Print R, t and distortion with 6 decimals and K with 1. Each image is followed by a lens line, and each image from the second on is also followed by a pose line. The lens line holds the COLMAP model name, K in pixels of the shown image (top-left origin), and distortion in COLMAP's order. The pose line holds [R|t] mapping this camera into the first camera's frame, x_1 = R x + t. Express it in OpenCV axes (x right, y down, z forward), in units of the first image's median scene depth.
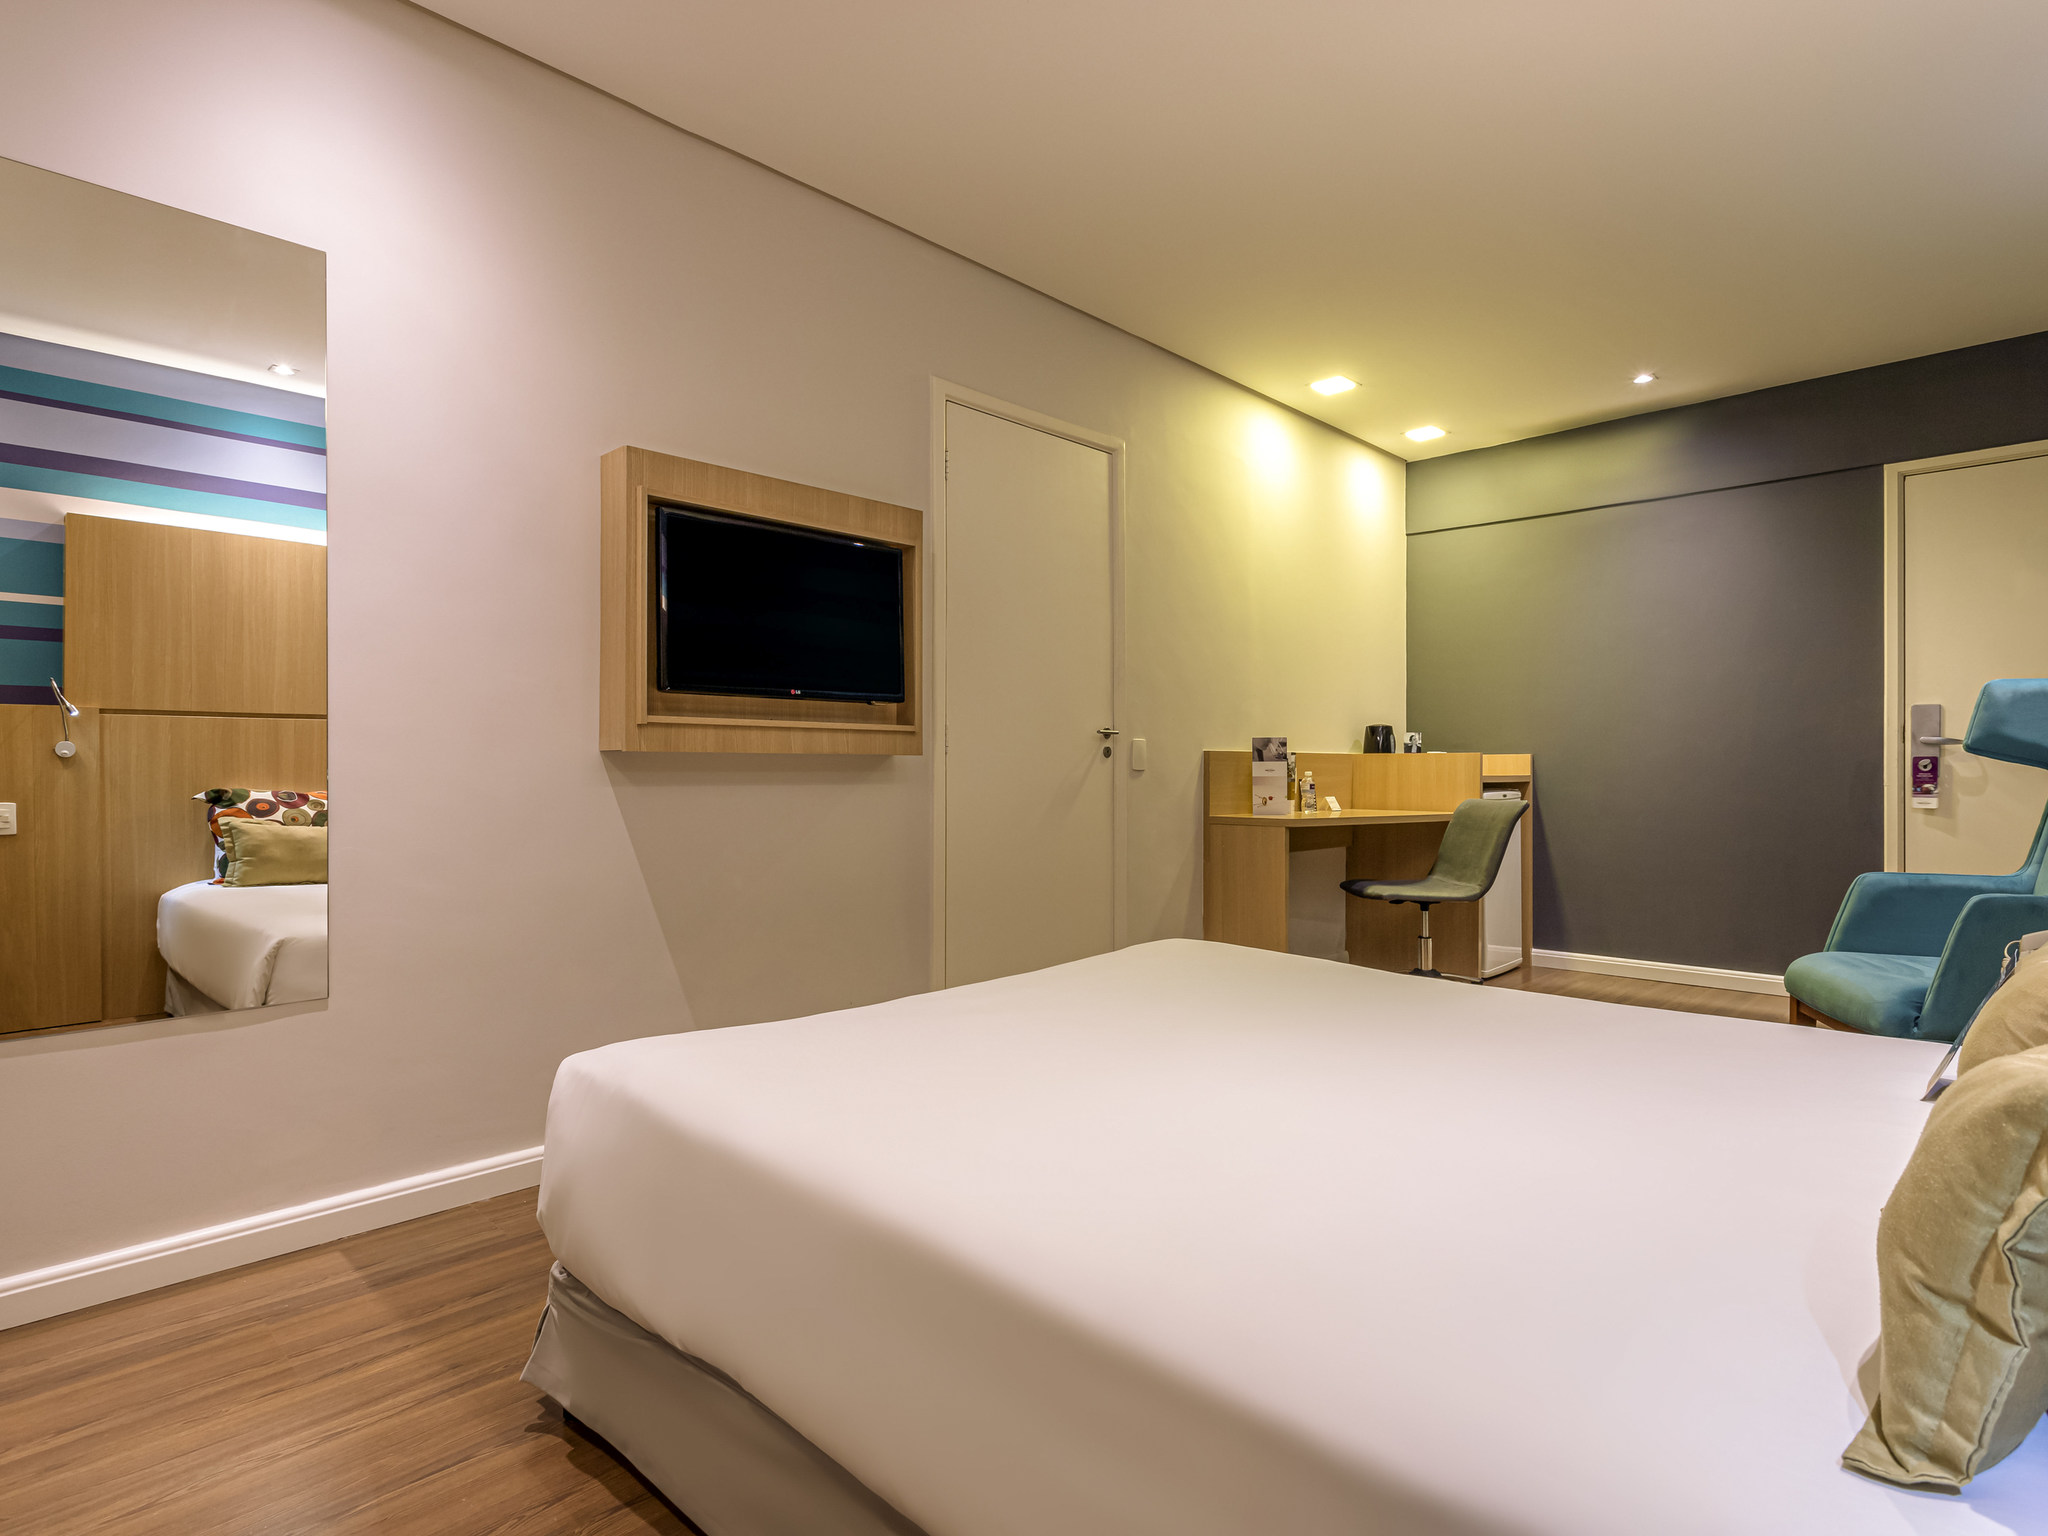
lens RADIAL K [[1098.9, 0, 1030.2], [0, 1098.9, 766.8], [0, 0, 1]] dist [-0.017339, 0.001072]
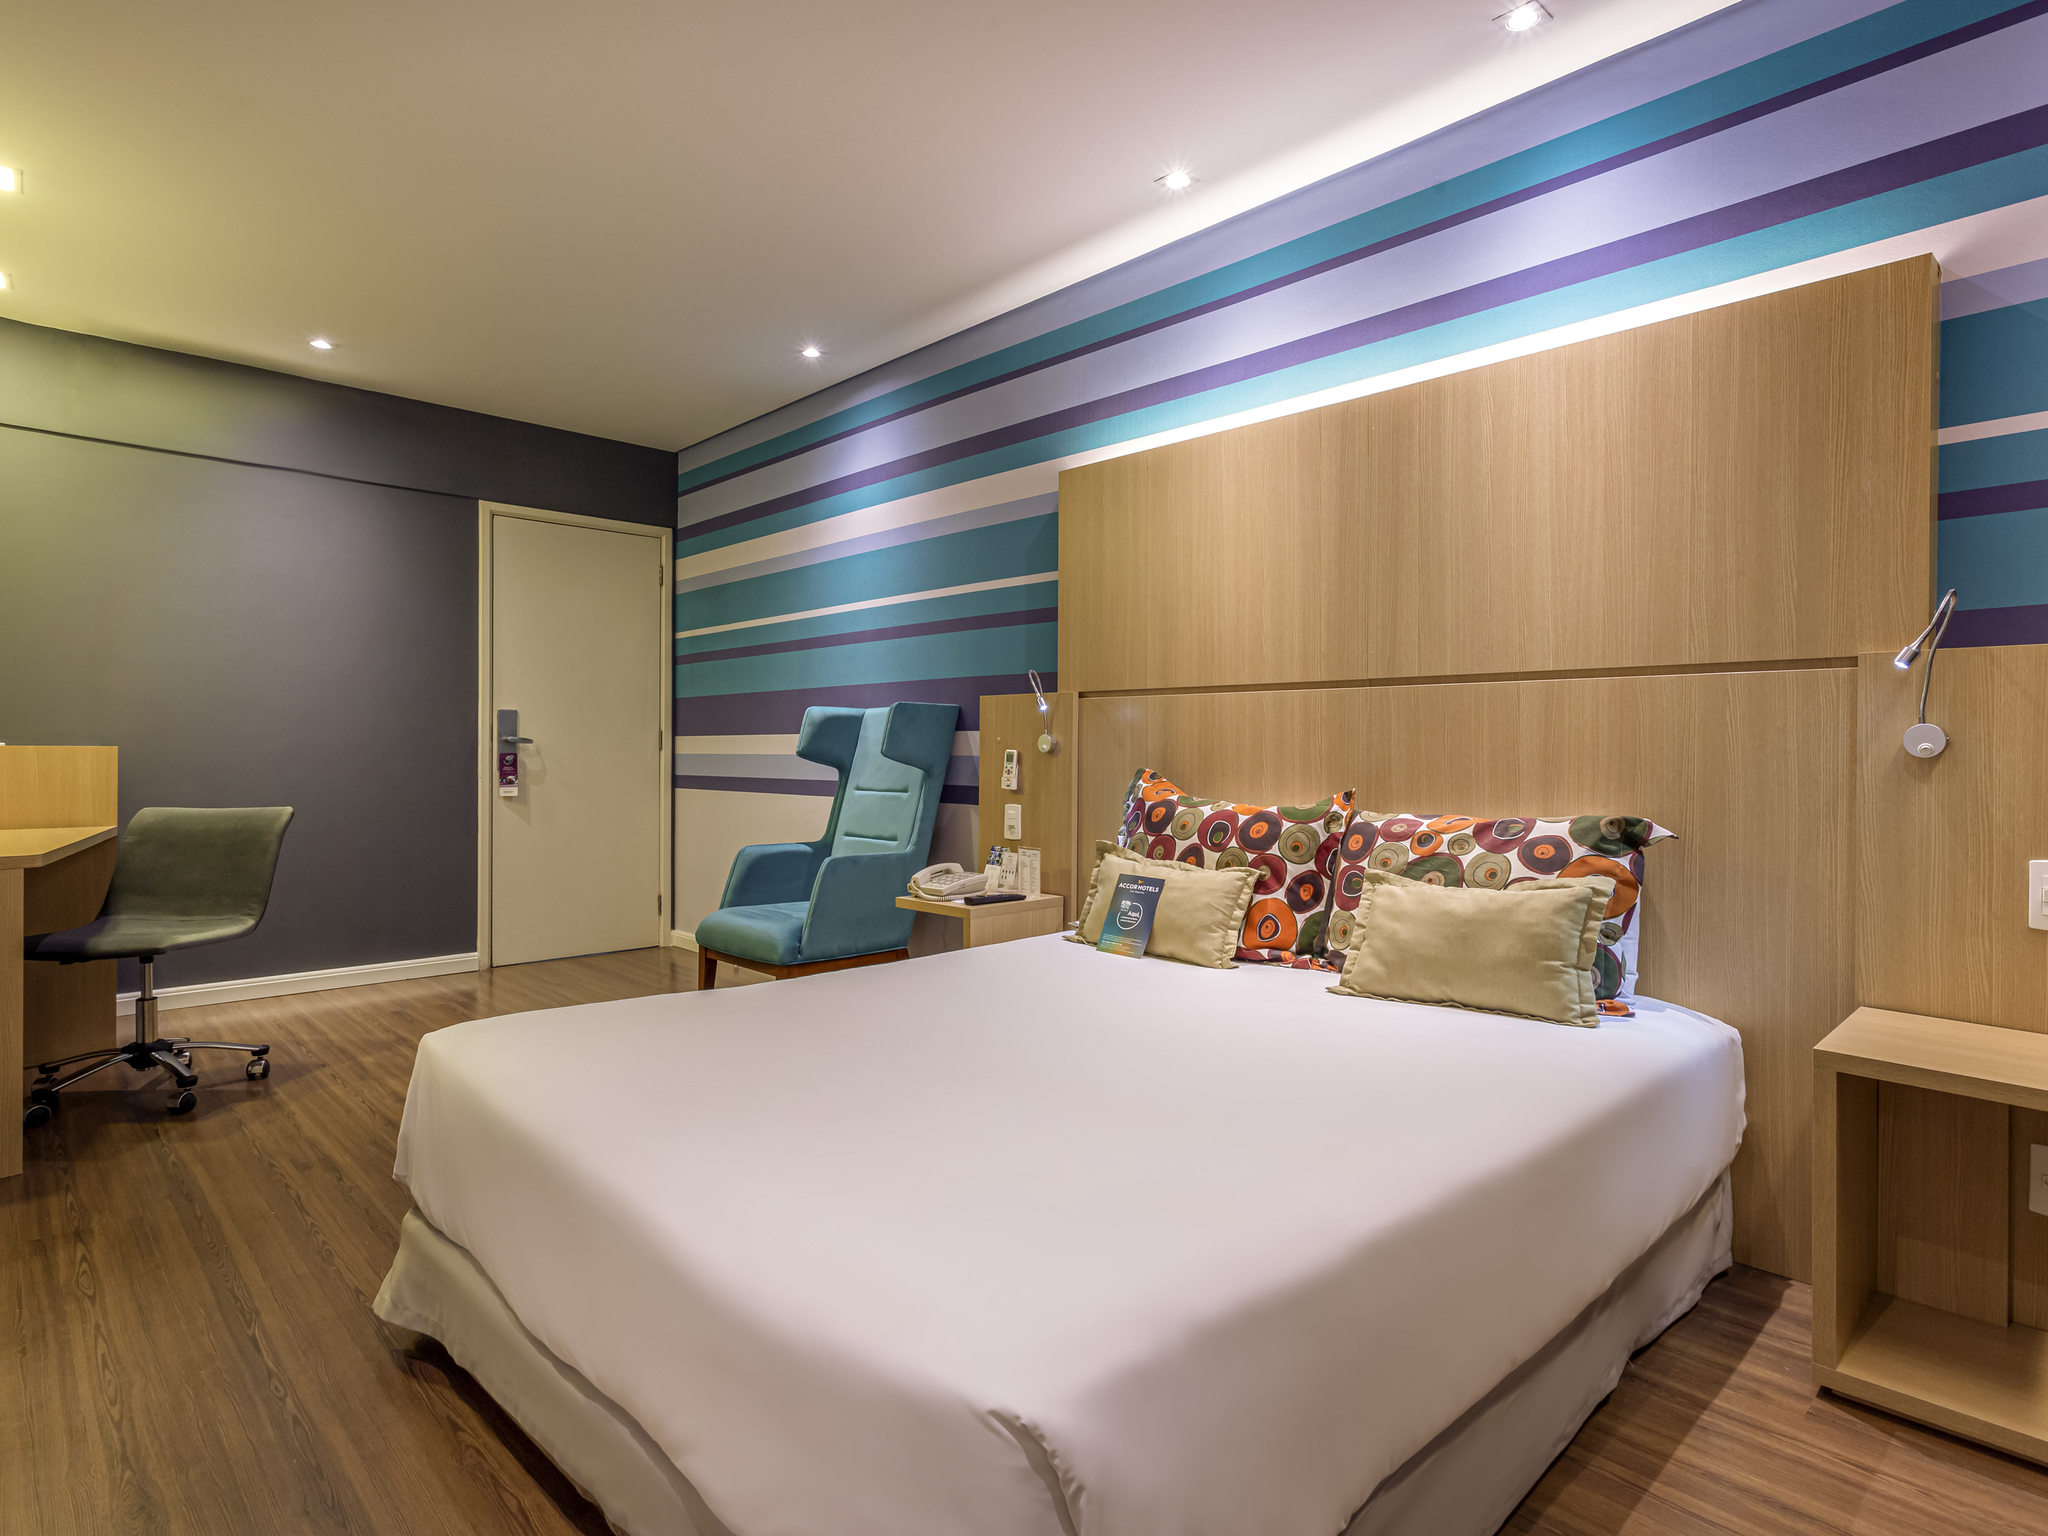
lens RADIAL K [[1098.9, 0, 1030.2], [0, 1098.9, 766.8], [0, 0, 1]] dist [-0.017339, 0.001072]
pose [[0.044978, -0.011847, 0.998918, -0.360297], [-0.001760, 0.999927, 0.011939, -0.009708], [-0.998986, -0.002295, 0.044954, 0.372027]]
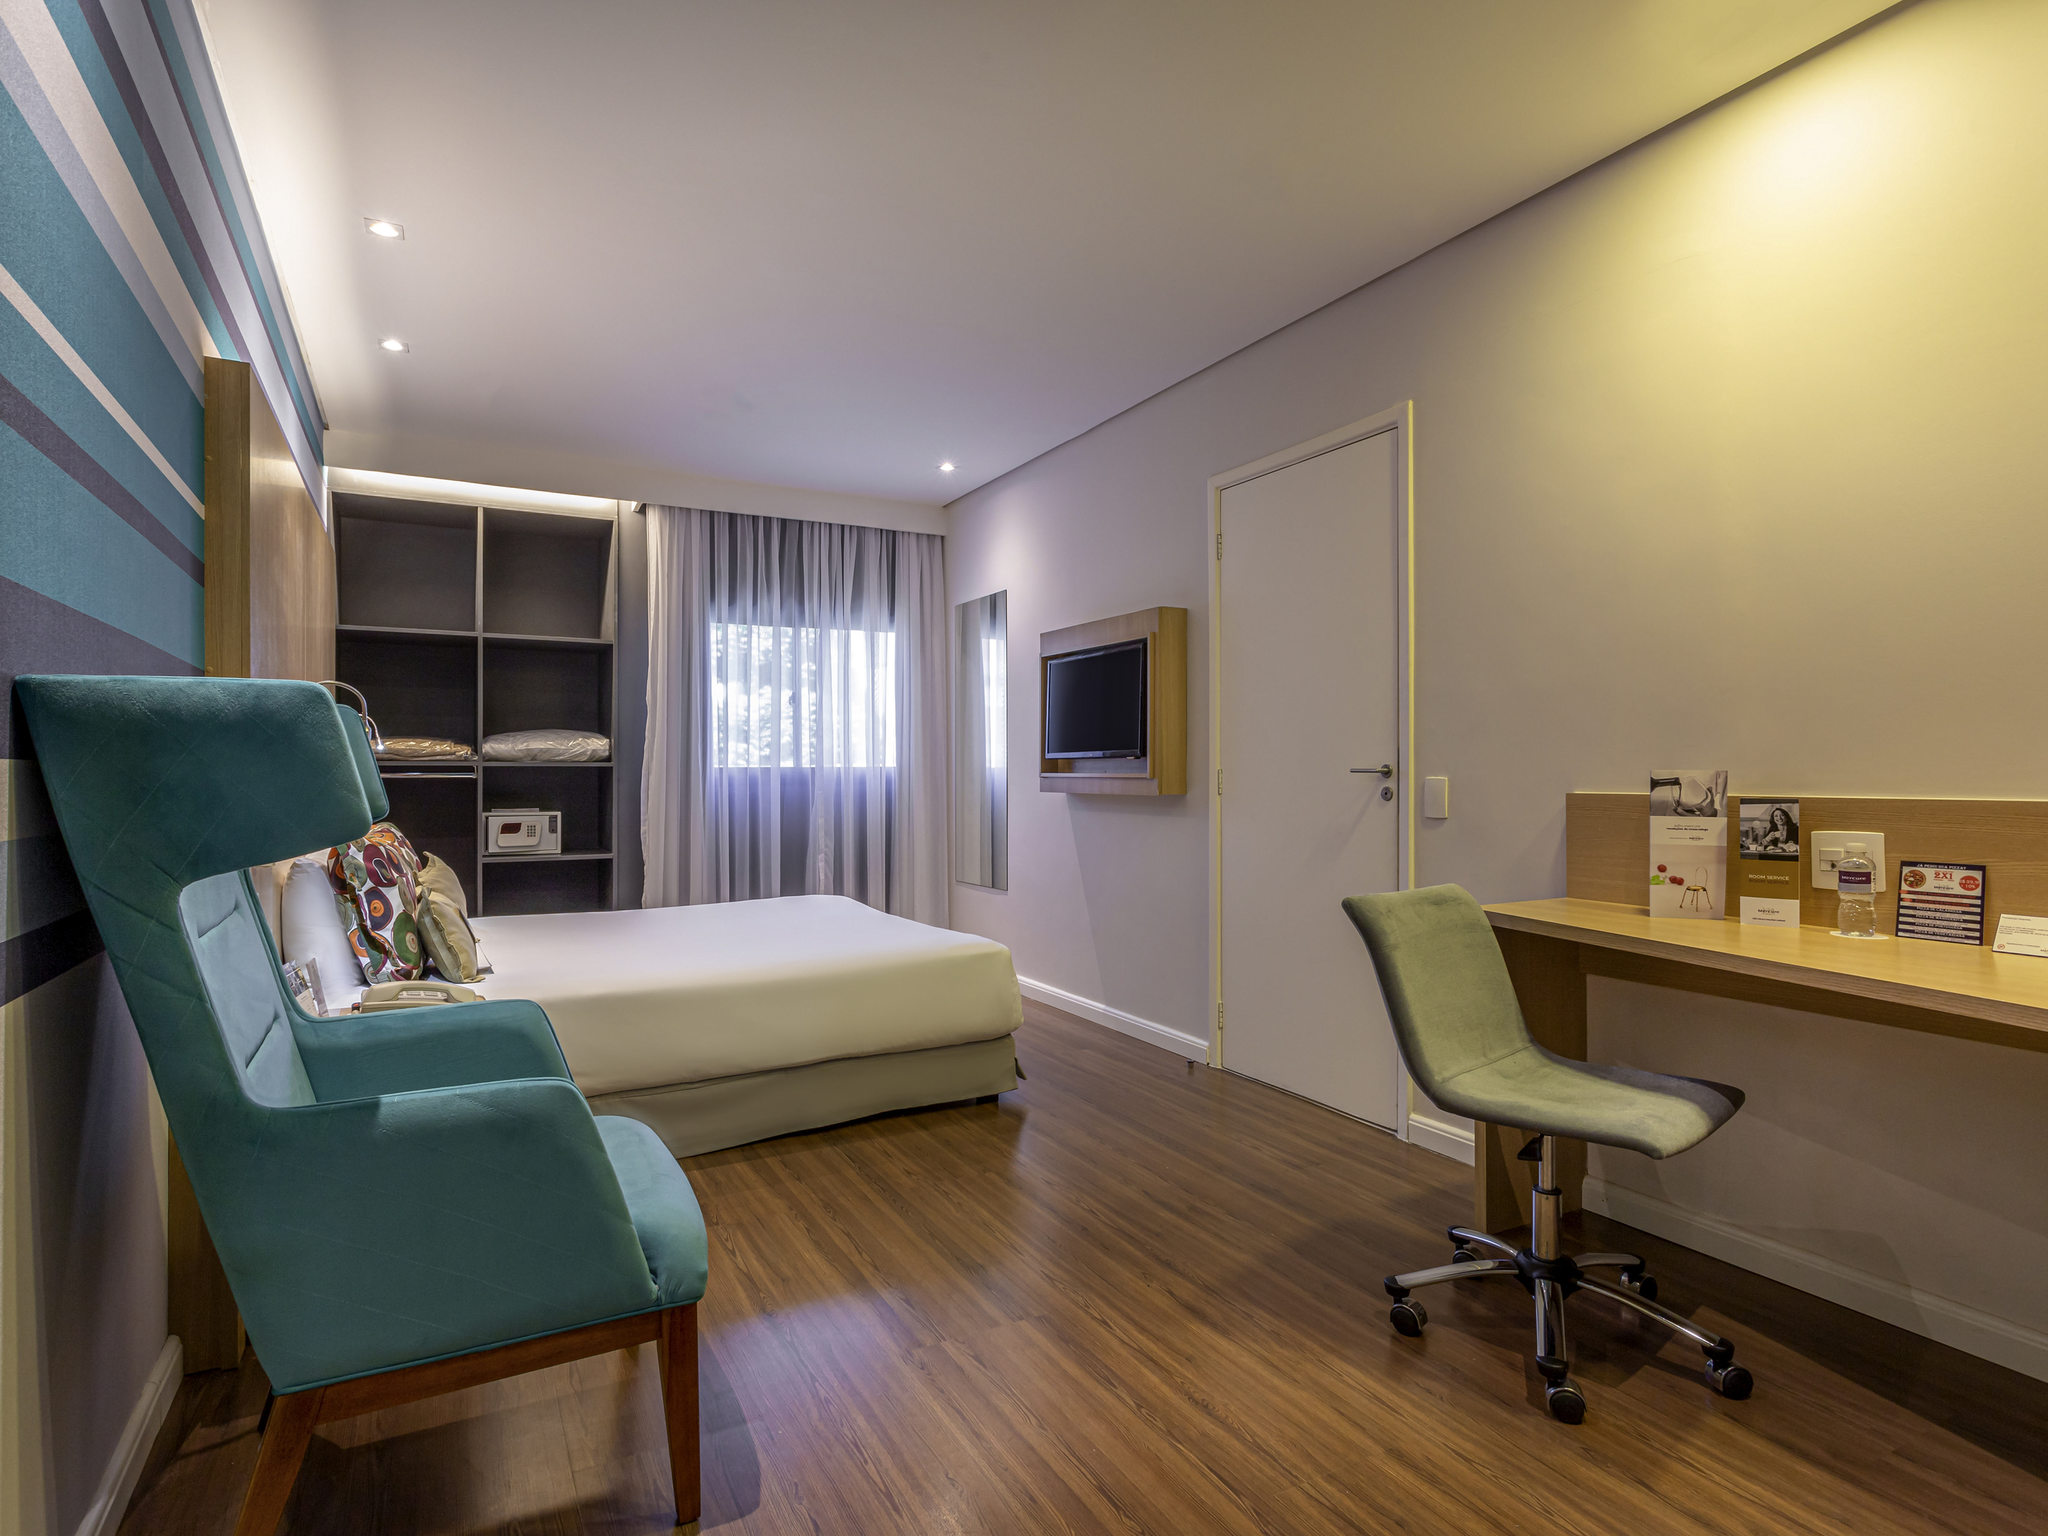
lens RADIAL K [[1098.9, 0, 1030.2], [0, 1098.9, 766.8], [0, 0, 1]] dist [-0.017339, 0.001072]
pose [[-0.308698, -0.015555, -0.951033, 0.841825], [-0.007275, 0.999876, -0.013992, -0.018332], [0.951132, 0.002600, -0.308773, 0.903236]]
